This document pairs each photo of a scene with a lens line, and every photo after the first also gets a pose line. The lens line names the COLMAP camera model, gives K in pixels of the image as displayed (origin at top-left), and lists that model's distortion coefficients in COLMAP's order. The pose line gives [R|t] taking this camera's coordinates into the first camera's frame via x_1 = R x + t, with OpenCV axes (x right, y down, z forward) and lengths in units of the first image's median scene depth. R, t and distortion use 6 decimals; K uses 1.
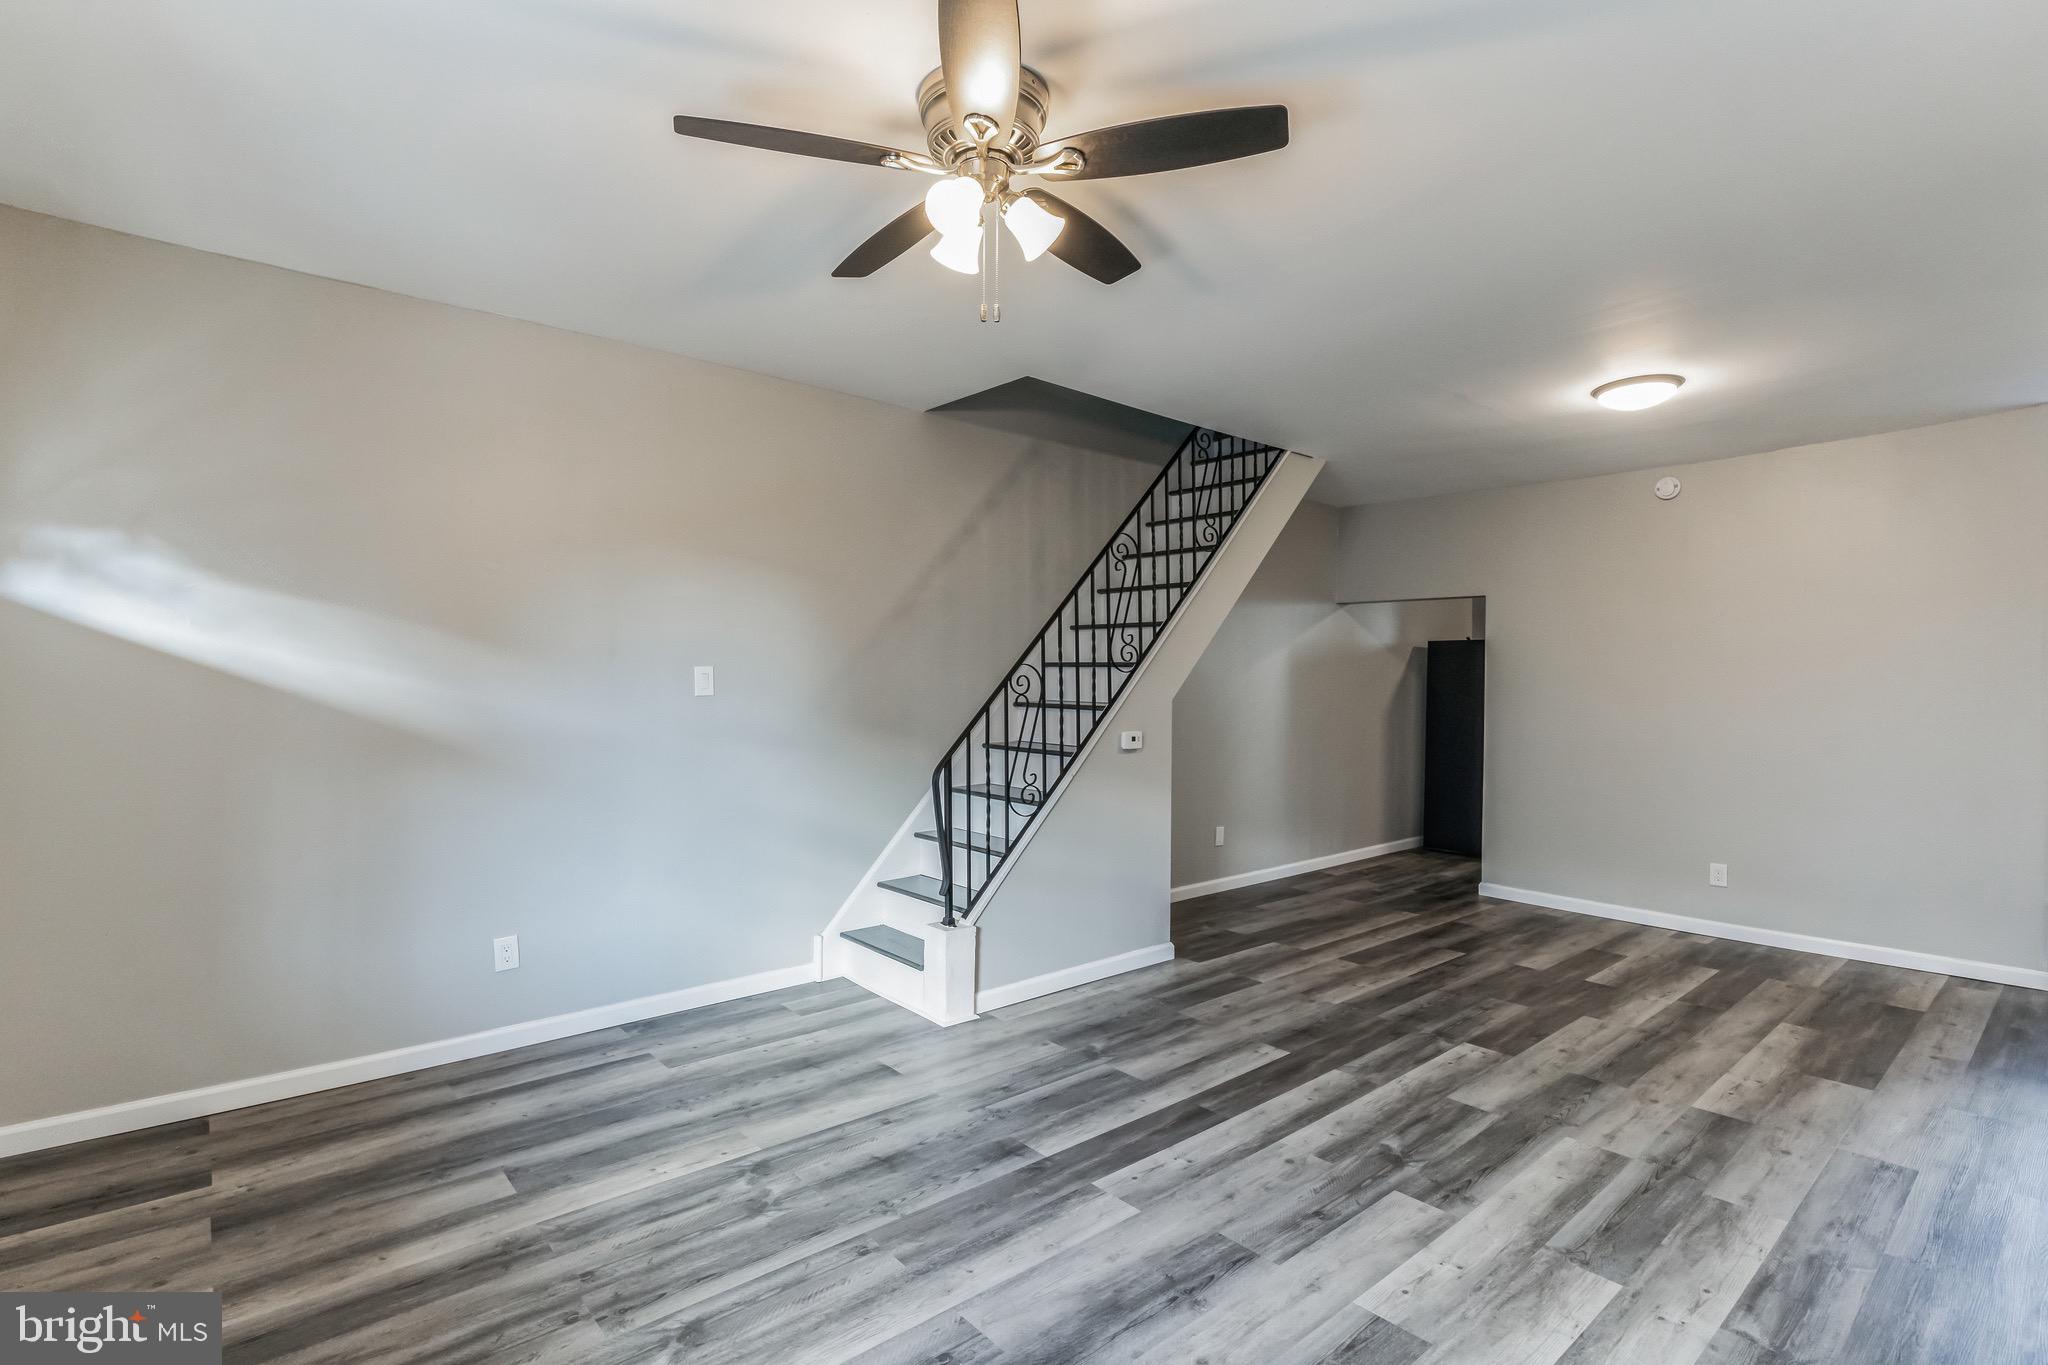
lens RADIAL K [[946.4, 0, 960.2], [0, 946.4, 687.6], [0, 0, 1]] dist [-0.000709, 0.001013]
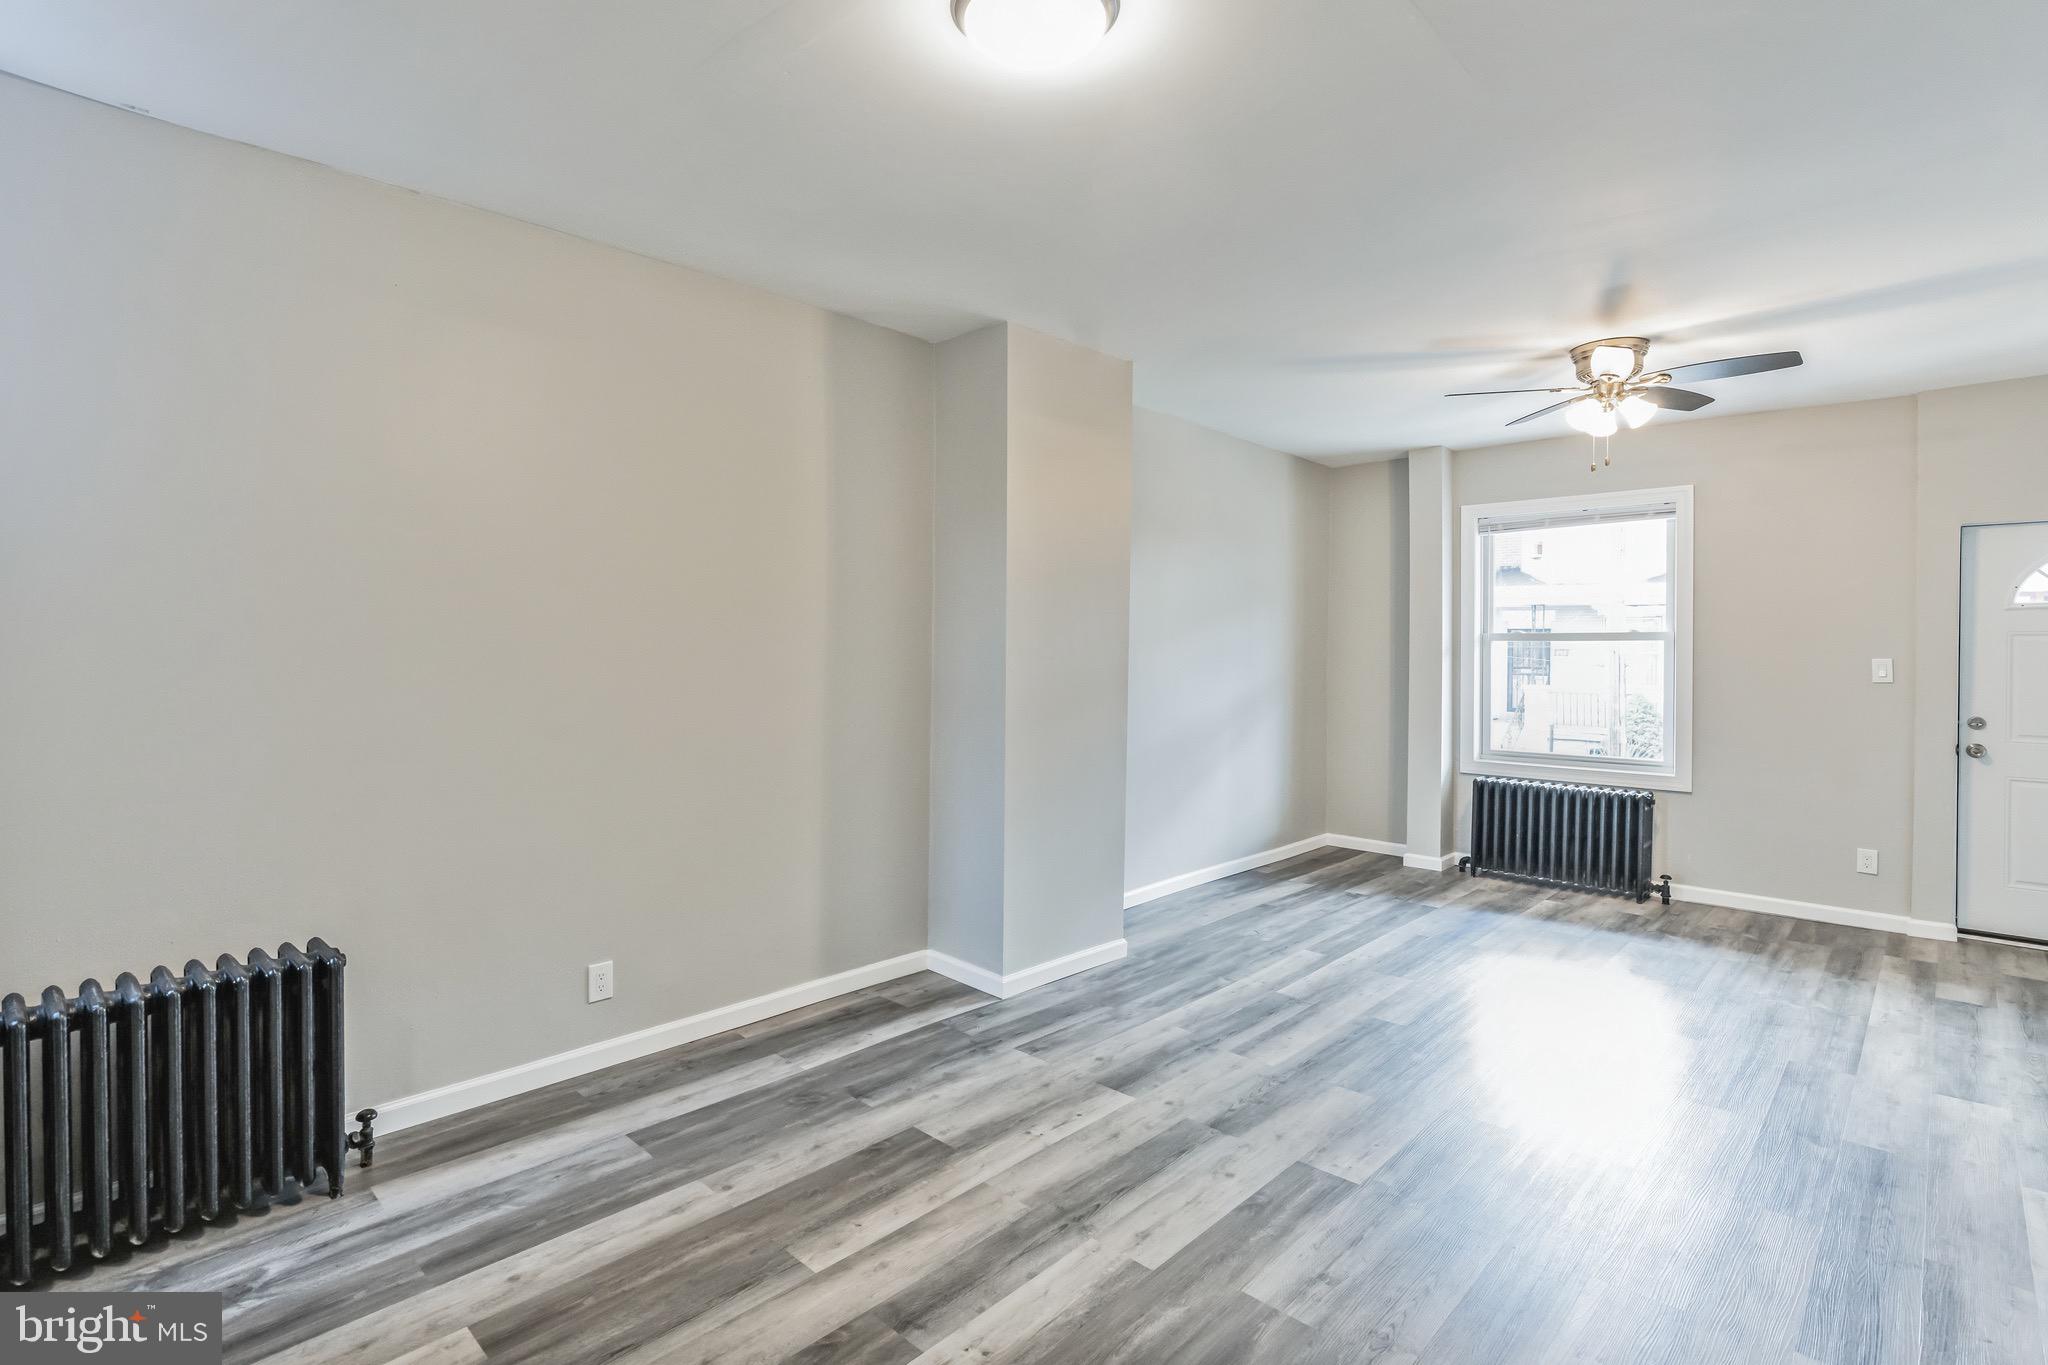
lens RADIAL K [[970.7, 0, 1012.0], [0, 970.7, 663.5], [0, 0, 1]] dist [0.002732, 0.001085]
pose [[-0.988797, -0.011193, -0.148848, 0.842745], [-0.013951, 0.999750, 0.017498, -0.008242], [0.148615, 0.019379, -0.988705, 1.561090]]
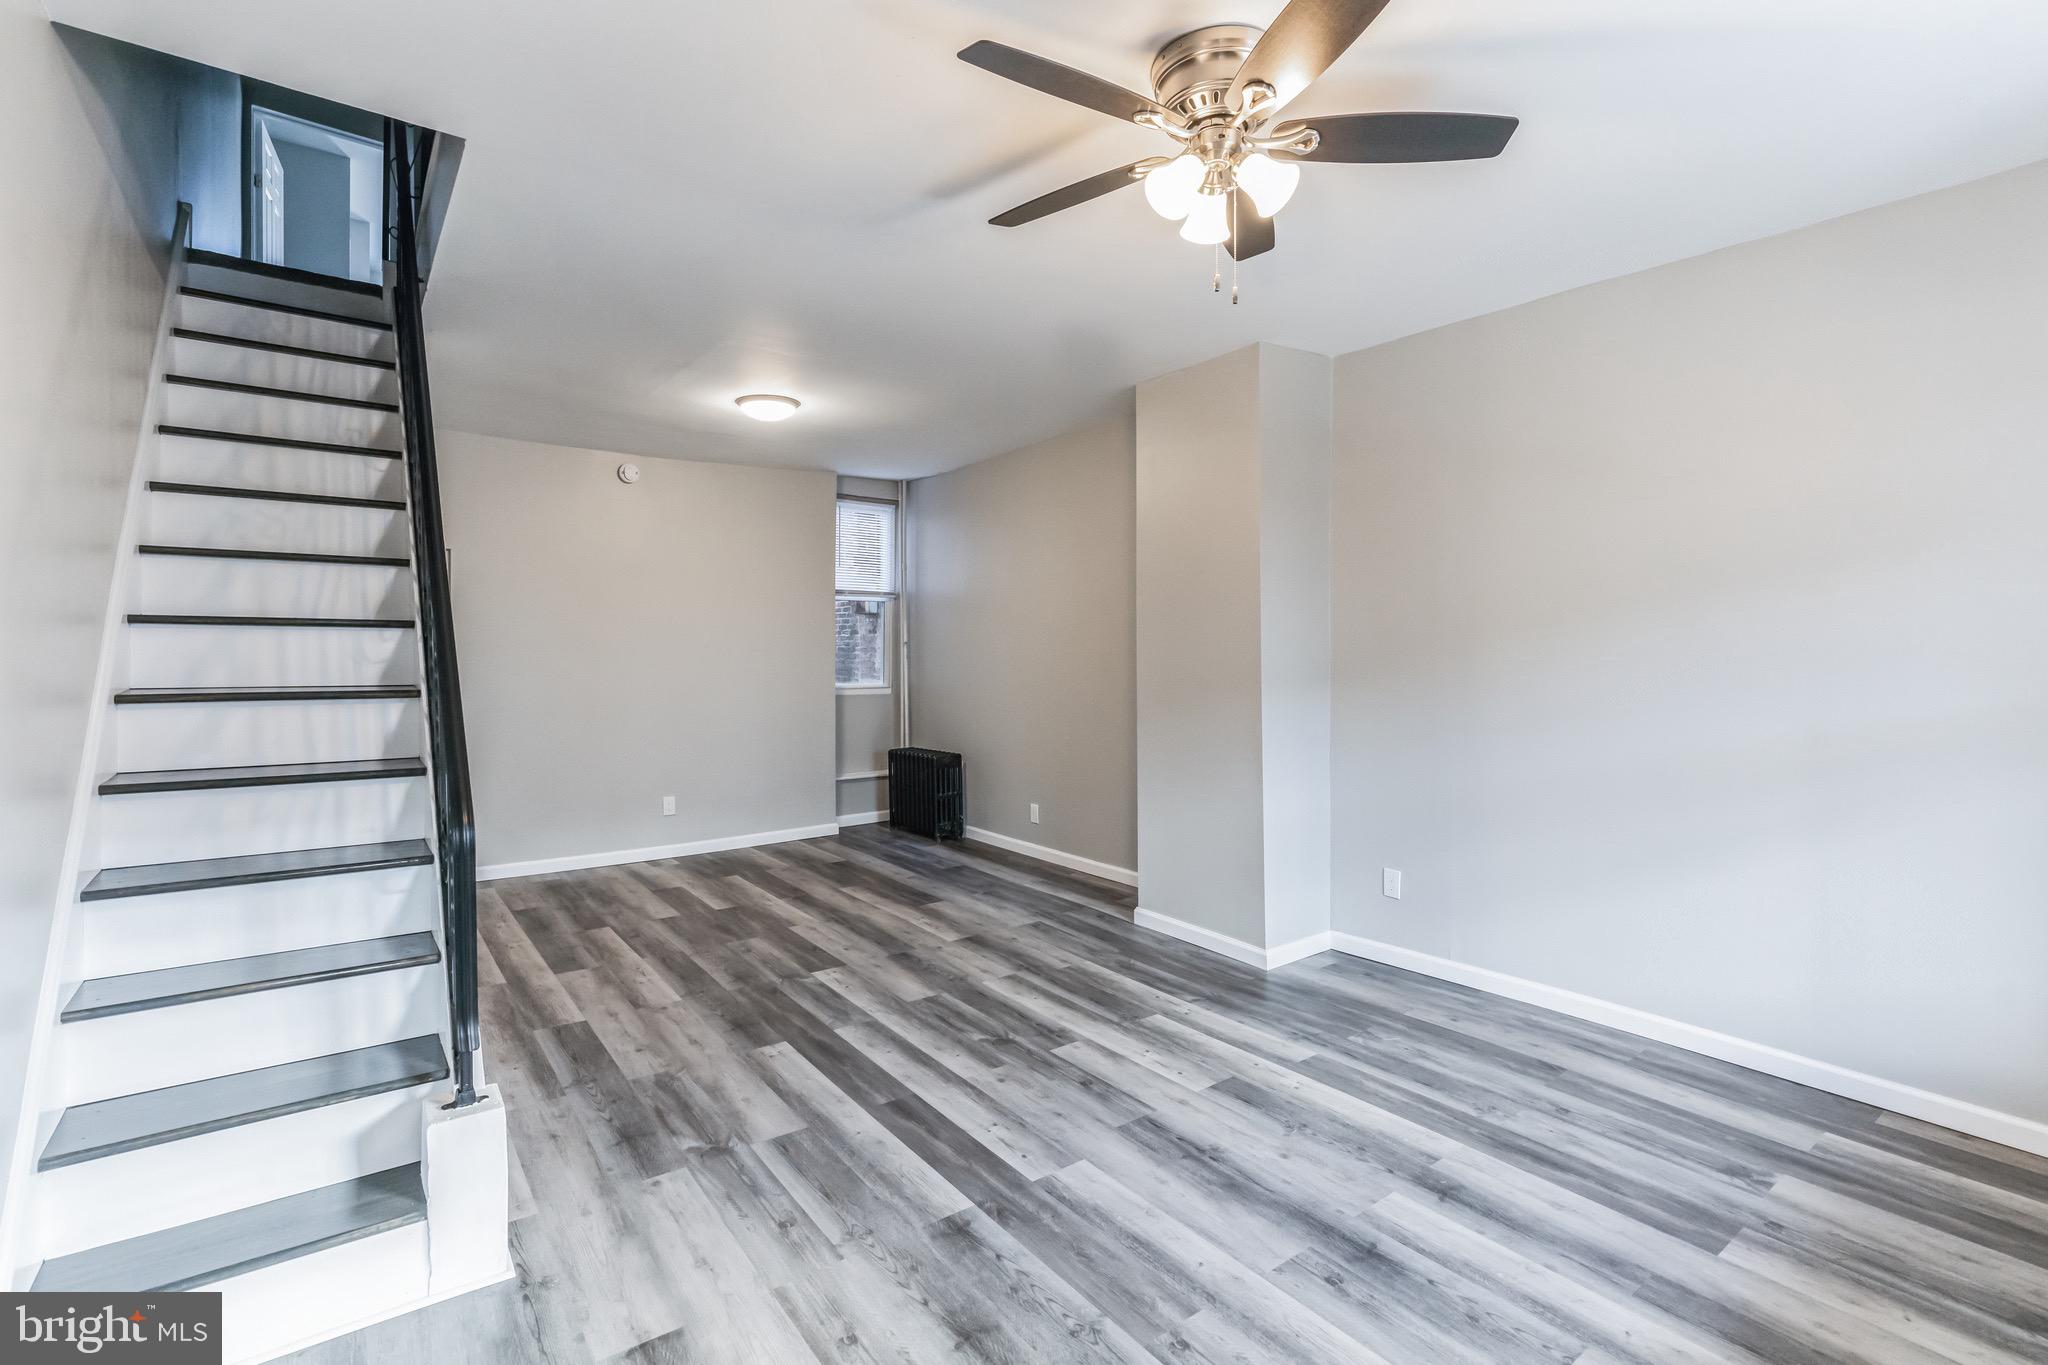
lens RADIAL K [[971.7, 0, 1057.4], [0, 971.7, 669.5], [0, 0, 1]] dist [-0.004302, 0.000196]
pose [[0.005638, -0.028735, 0.999571, -0.564840], [0.003749, 0.999581, 0.028714, -0.012747], [-0.999977, 0.003586, 0.005743, 0.664967]]
